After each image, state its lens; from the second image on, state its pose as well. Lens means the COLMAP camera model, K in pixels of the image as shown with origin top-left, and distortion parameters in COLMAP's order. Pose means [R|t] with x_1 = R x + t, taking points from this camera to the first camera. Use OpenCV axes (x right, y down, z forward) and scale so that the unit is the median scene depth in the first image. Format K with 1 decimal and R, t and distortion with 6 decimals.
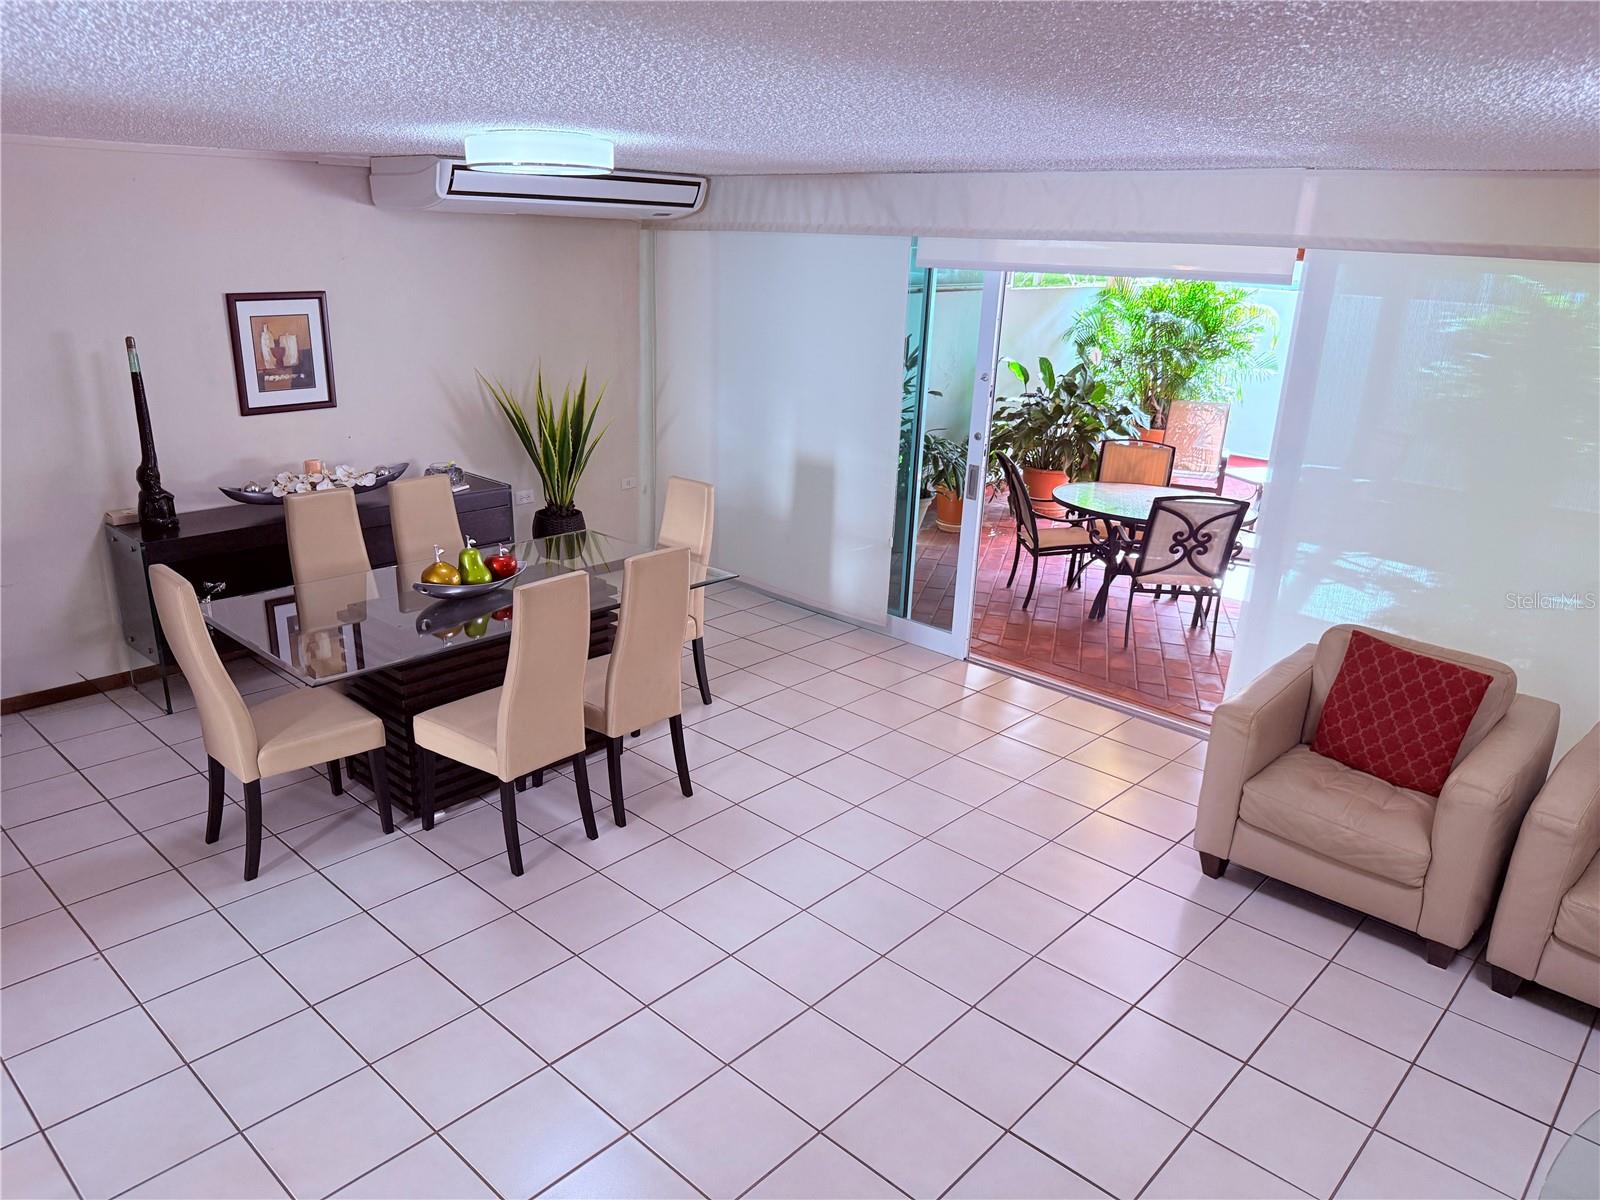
lens RADIAL K [[1123.1, 0, 800.1], [0, 1123.1, 613.2], [0, 0, 1]] dist [0.044871, -0.087736]
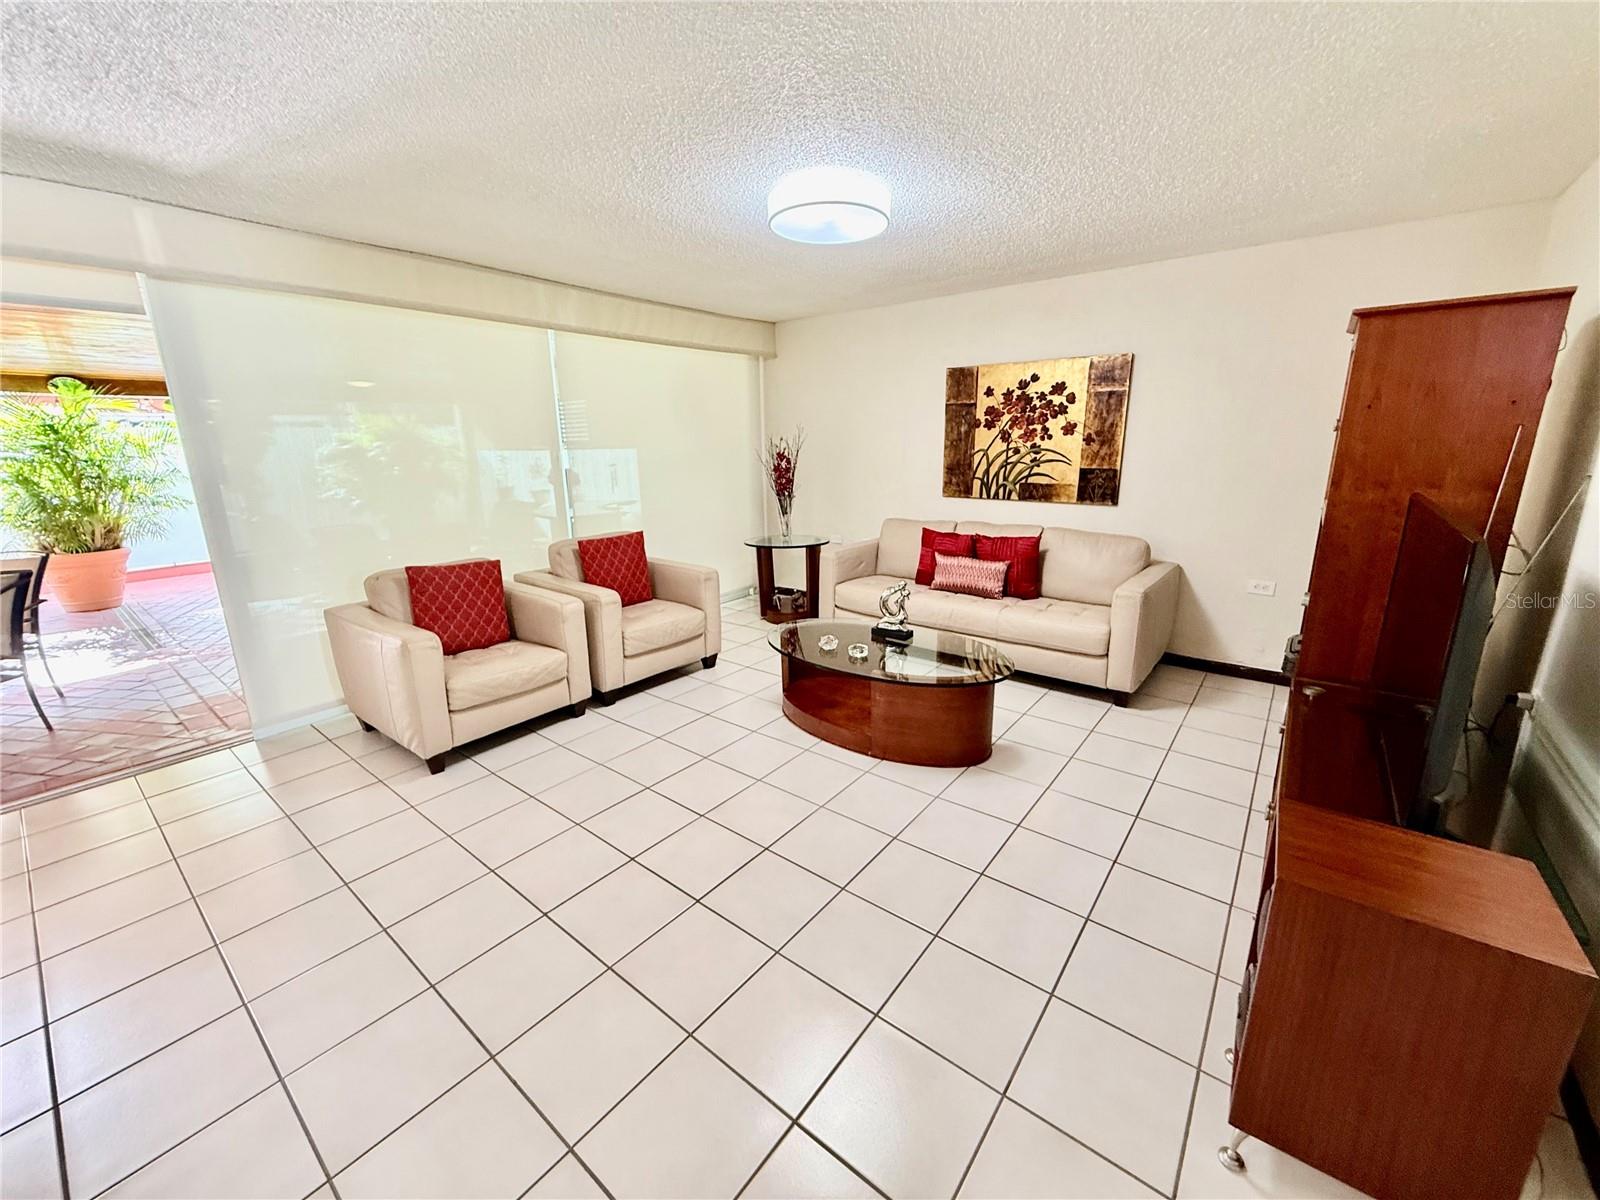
lens RADIAL K [[638.2, 0, 796.9], [0, 638.2, 598.4], [0, 0, 1]] dist [-0.000515, -0.000067]
pose [[-0.072237, -0.277593, 0.957979, -0.224771], [0.337907, 0.896875, 0.285367, -0.008222], [-0.938403, 0.344322, 0.029013, 0.407557]]
